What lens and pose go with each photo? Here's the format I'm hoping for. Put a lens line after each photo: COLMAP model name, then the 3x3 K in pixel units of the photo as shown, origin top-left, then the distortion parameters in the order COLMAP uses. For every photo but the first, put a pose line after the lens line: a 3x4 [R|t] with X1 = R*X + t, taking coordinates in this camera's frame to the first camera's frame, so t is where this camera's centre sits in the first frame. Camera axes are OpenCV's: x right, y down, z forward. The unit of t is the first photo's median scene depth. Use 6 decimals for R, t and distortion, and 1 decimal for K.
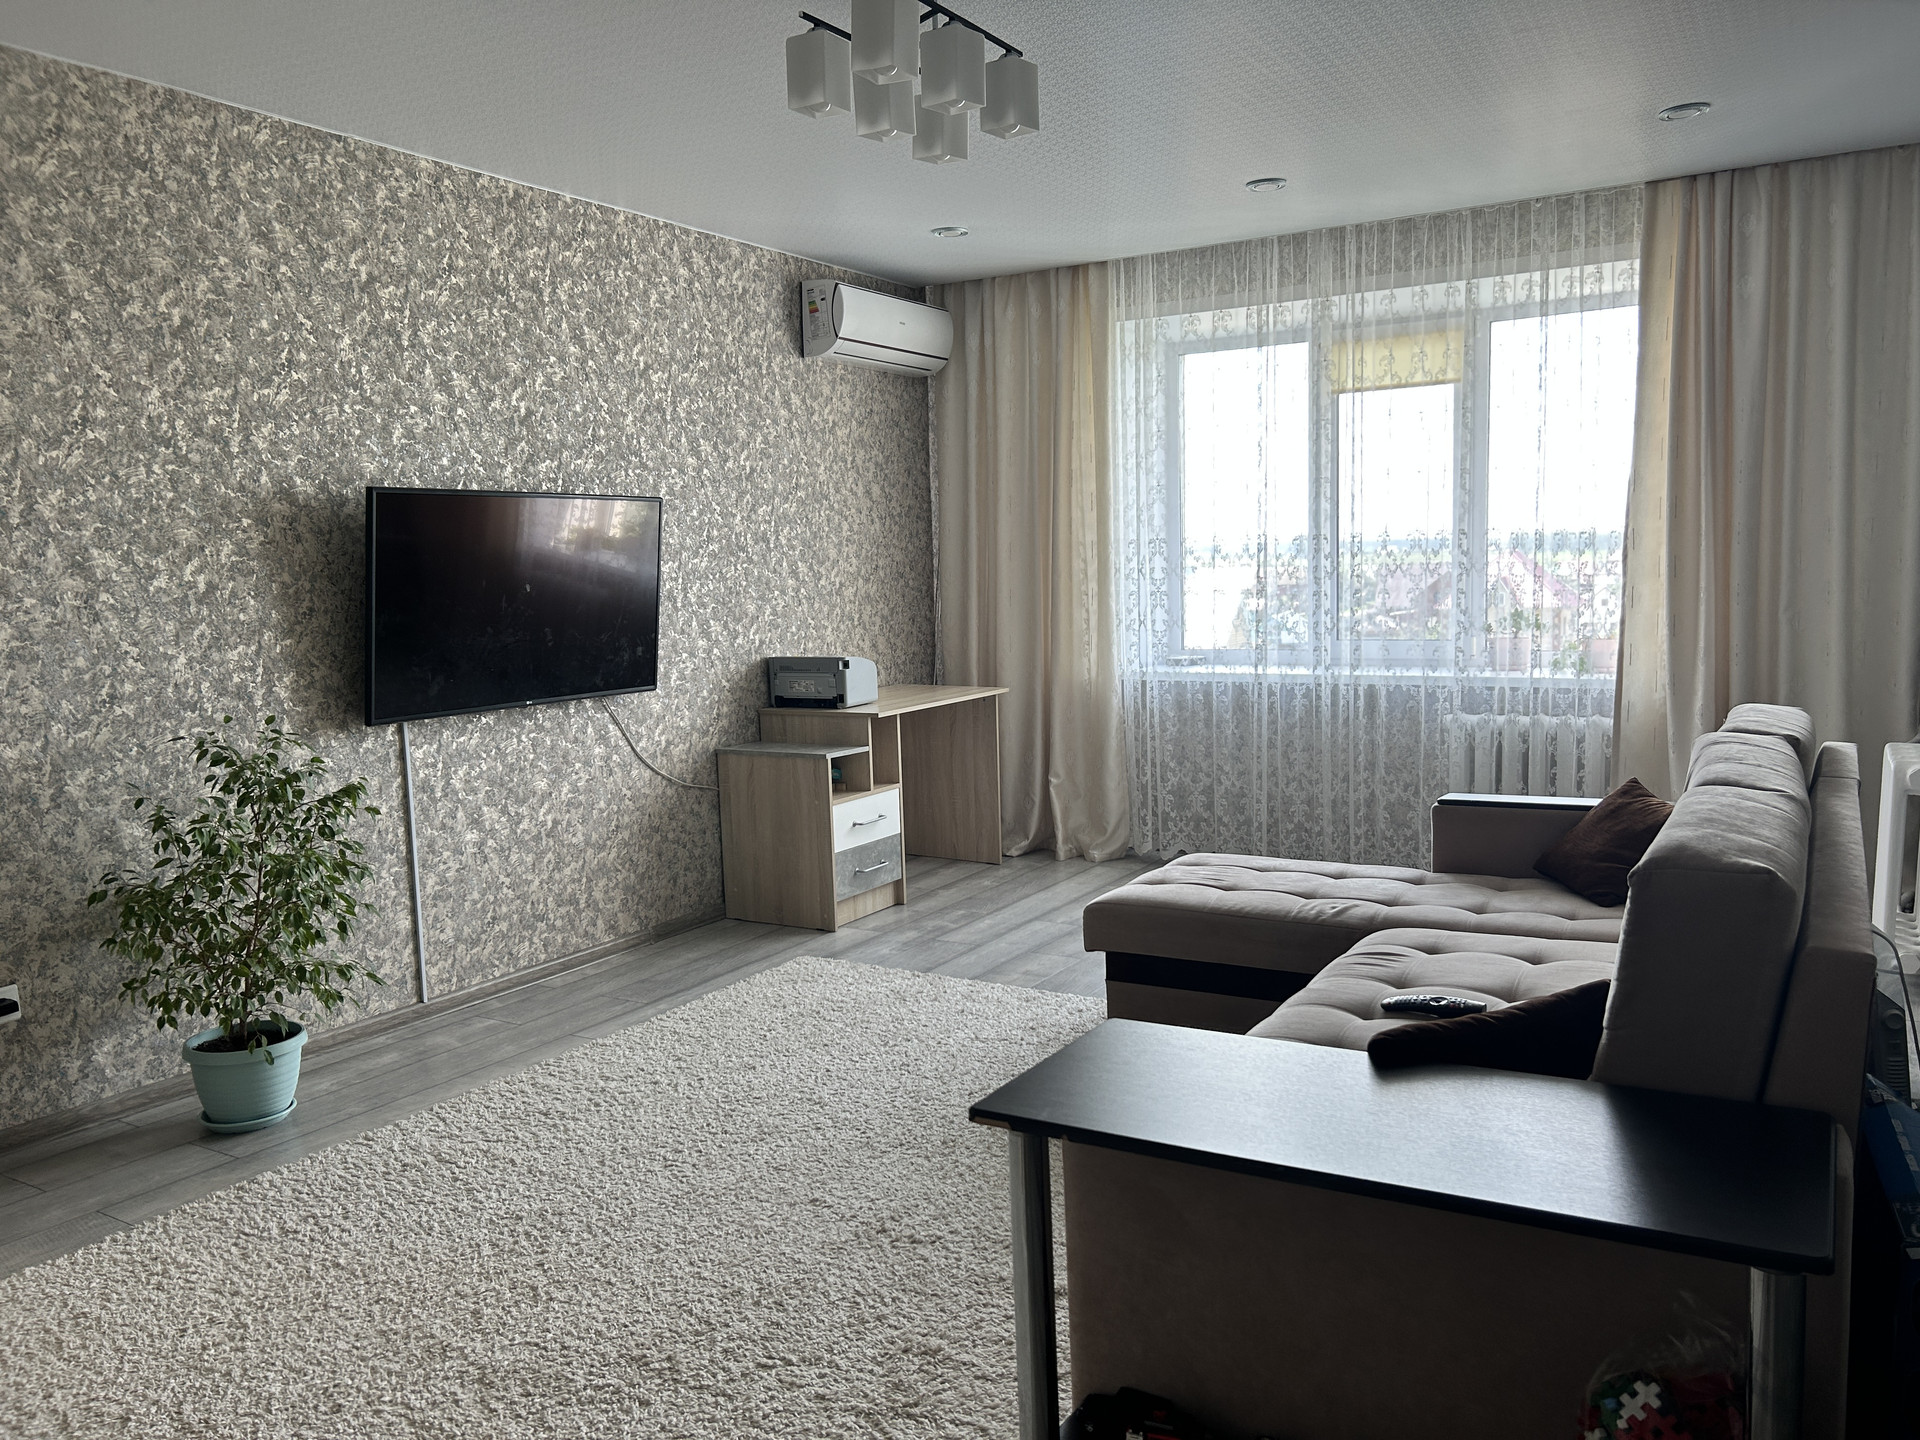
lens RADIAL K [[1449.1, 0, 965.6], [0, 1449.1, 718.6], [0, 0, 1]] dist [0.010171, -0.006747]
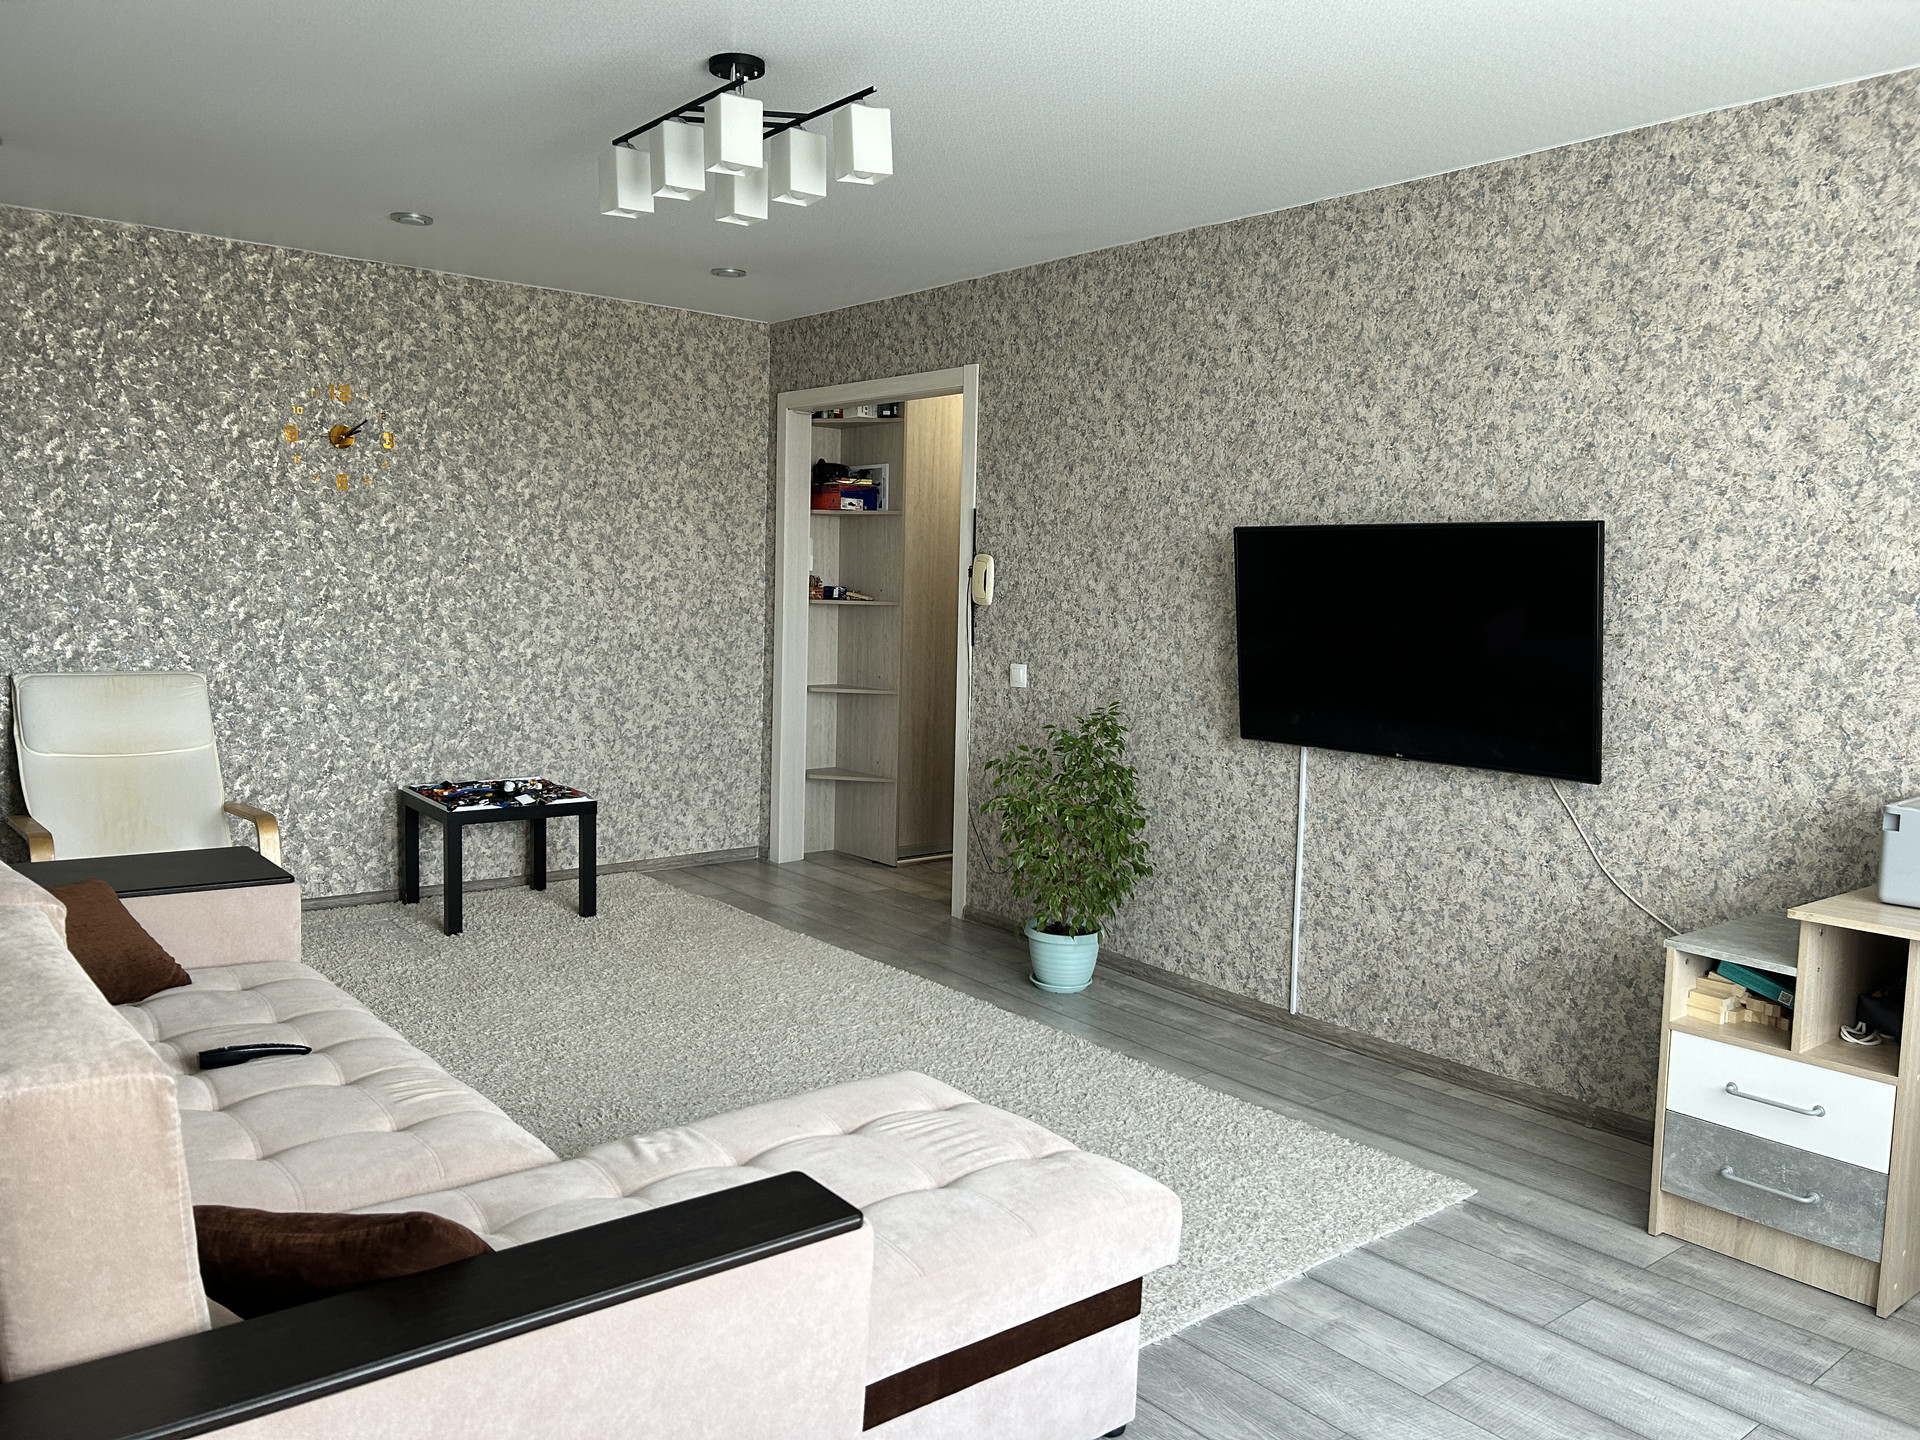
lens RADIAL K [[1449.1, 0, 971.2], [0, 1449.1, 724.6], [0, 0, 1]] dist [0.010171, -0.006747]
pose [[-0.344978, 0.113245, -0.931754, 0.560259], [-0.113660, 0.980350, 0.161233, -0.128943], [0.931704, 0.161525, -0.325328, 0.924232]]
